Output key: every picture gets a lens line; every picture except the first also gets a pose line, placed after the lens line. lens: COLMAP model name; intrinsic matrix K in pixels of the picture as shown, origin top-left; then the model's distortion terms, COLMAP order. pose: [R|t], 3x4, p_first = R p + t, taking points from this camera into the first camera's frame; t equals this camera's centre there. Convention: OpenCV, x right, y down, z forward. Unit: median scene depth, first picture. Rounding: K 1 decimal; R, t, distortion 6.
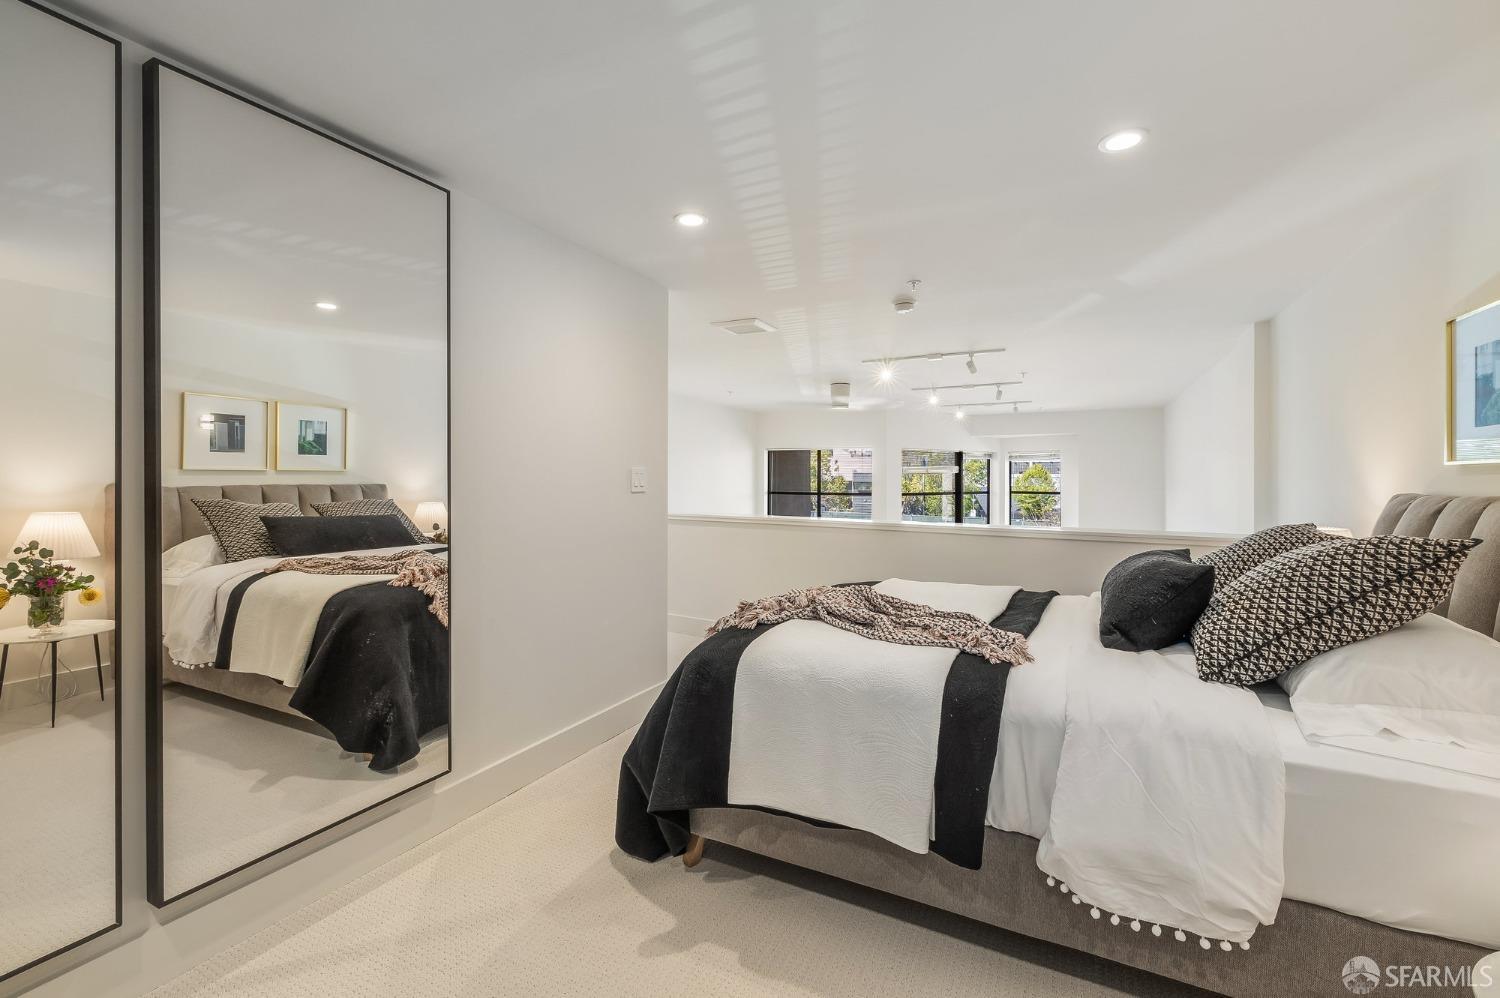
lens RADIAL K [[641.8, 0, 762.1], [0, 641.8, 486.2], [0, 0, 1]] dist [0.002920, -0.000722]
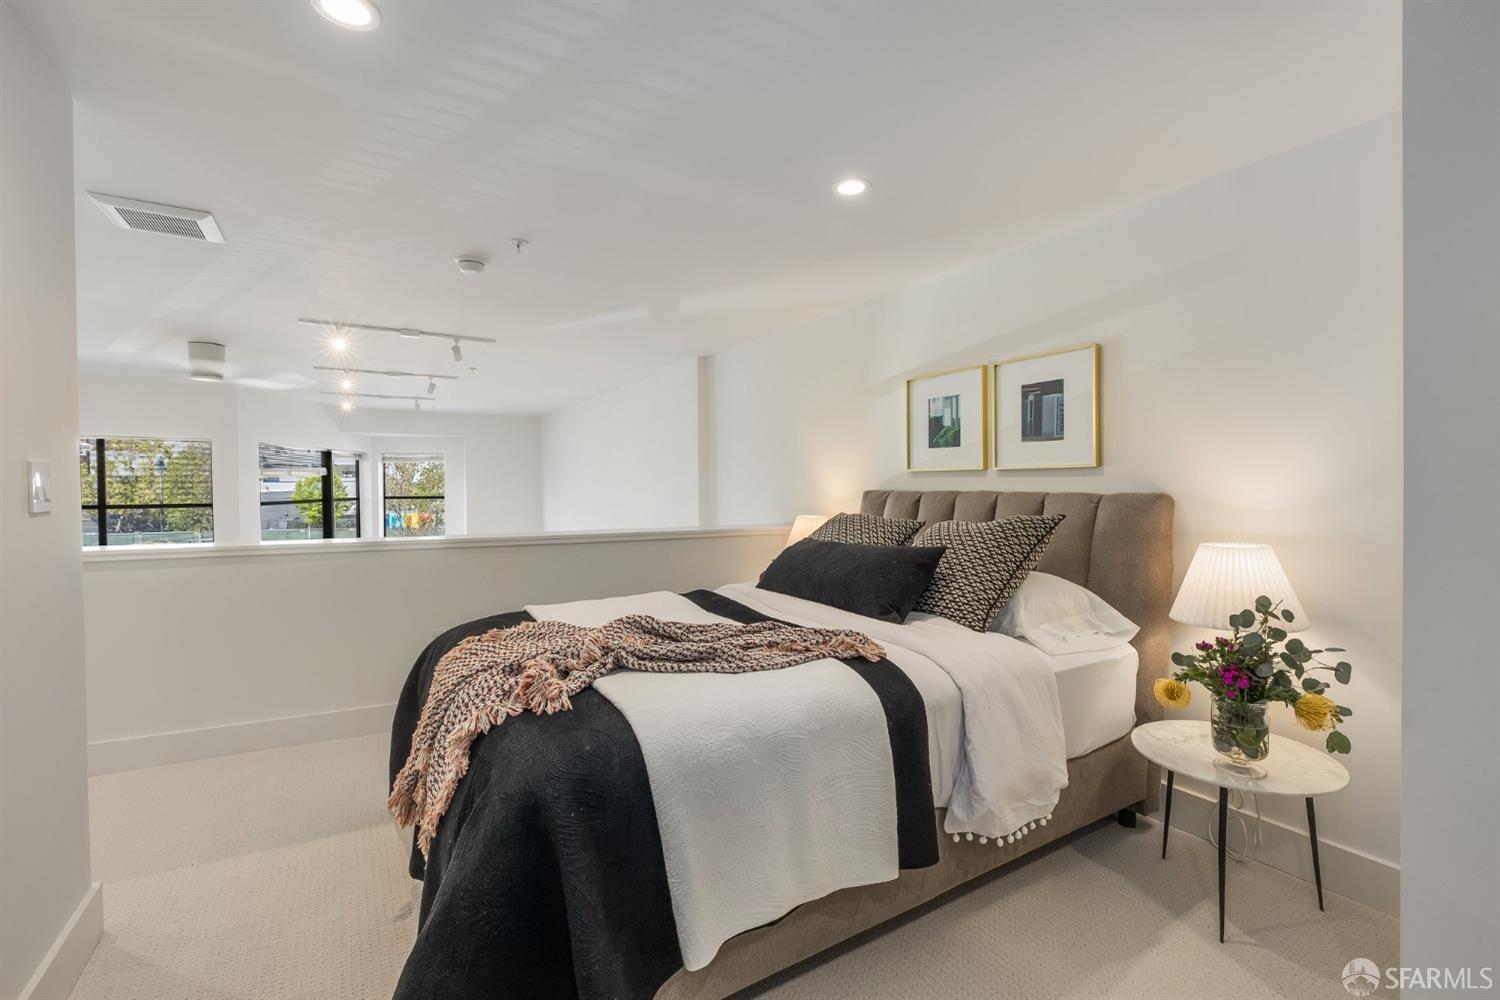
lens RADIAL K [[641.8, 0, 752.5], [0, 641.8, 491.6], [0, 0, 1]] dist [0.002920, -0.000722]
pose [[0.524634, -0.016993, 0.851158, -0.159017], [0.015885, 0.999822, 0.010171, -0.001825], [-0.851180, 0.008184, 0.524811, 0.165051]]
